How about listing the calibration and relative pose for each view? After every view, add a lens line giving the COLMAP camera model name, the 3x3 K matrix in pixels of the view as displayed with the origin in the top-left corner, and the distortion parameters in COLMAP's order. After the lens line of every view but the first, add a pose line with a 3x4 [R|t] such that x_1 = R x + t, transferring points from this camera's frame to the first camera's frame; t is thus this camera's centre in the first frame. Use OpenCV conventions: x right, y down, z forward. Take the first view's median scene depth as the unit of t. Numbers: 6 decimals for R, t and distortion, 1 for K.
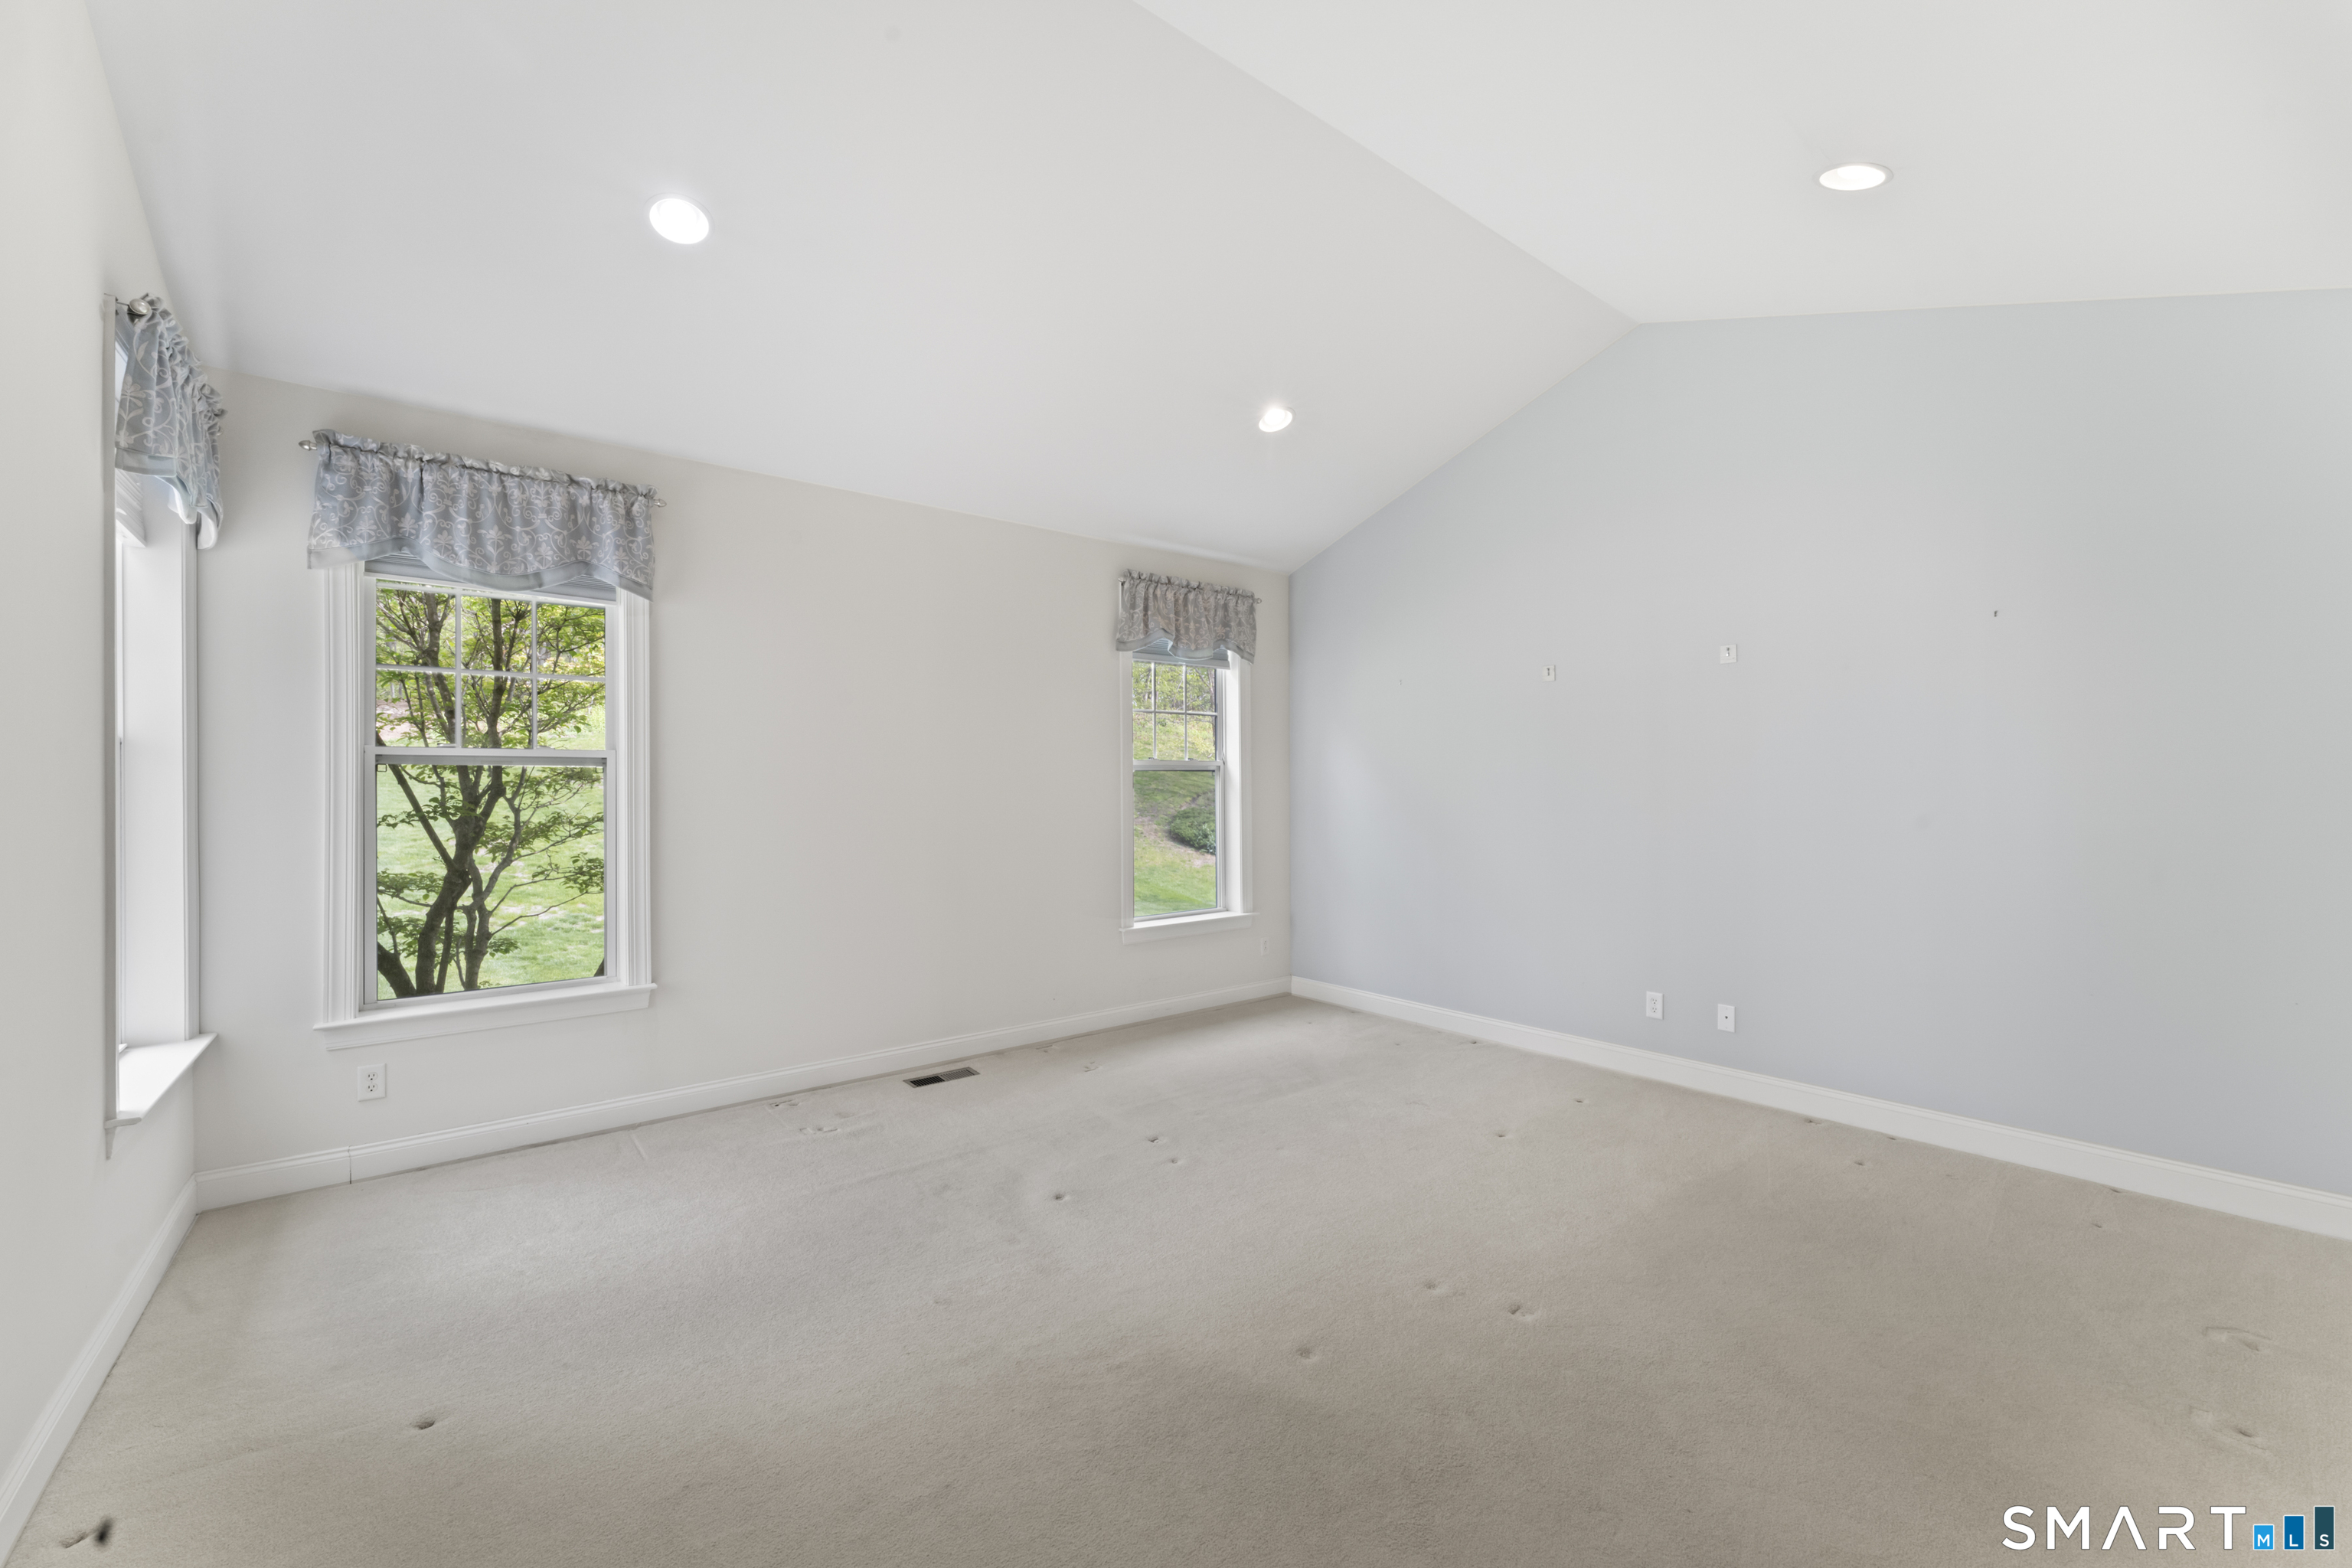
lens RADIAL K [[948.4, 0, 1176.5], [0, 948.4, 787.0], [0, 0, 1]] dist [-0.000285, -0.000175]
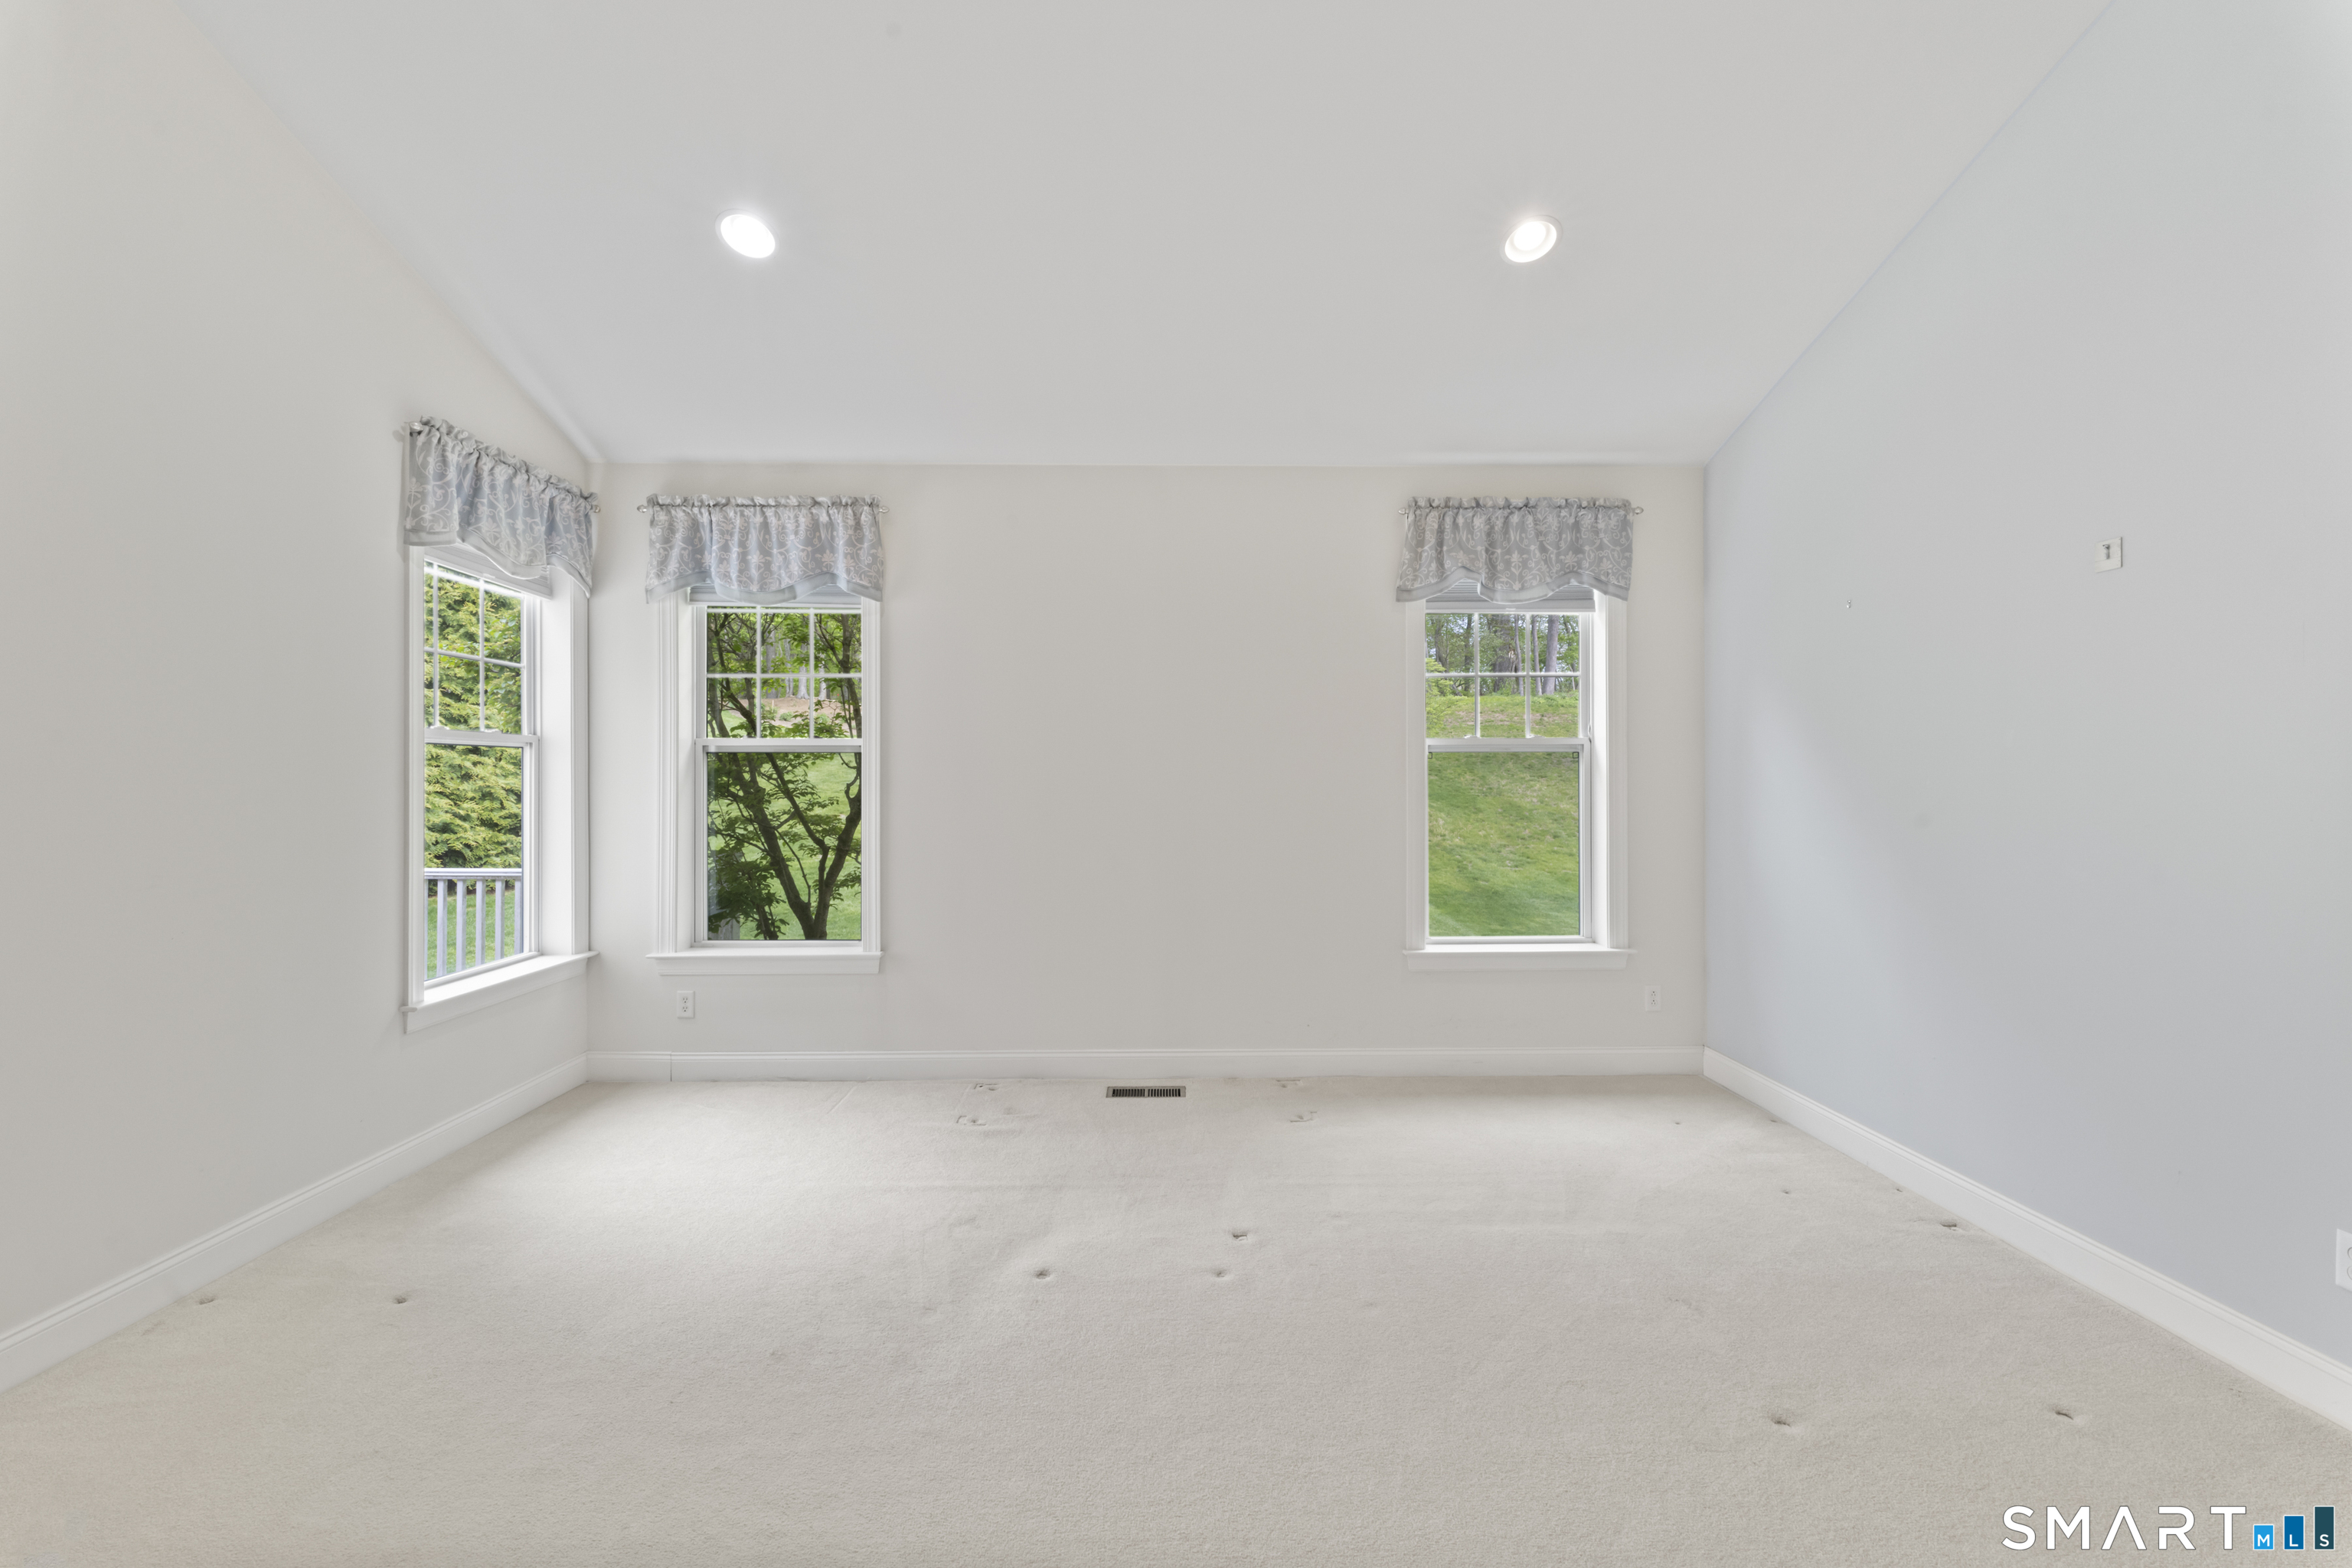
lens RADIAL K [[948.4, 0, 1183.8], [0, 948.4, 775.2], [0, 0, 1]] dist [-0.000285, -0.000175]
pose [[0.788342, 0.004906, -0.615218, 0.412658], [-0.002245, 0.999984, 0.005098, -0.002367], [0.615233, -0.002637, 0.788341, 0.374378]]
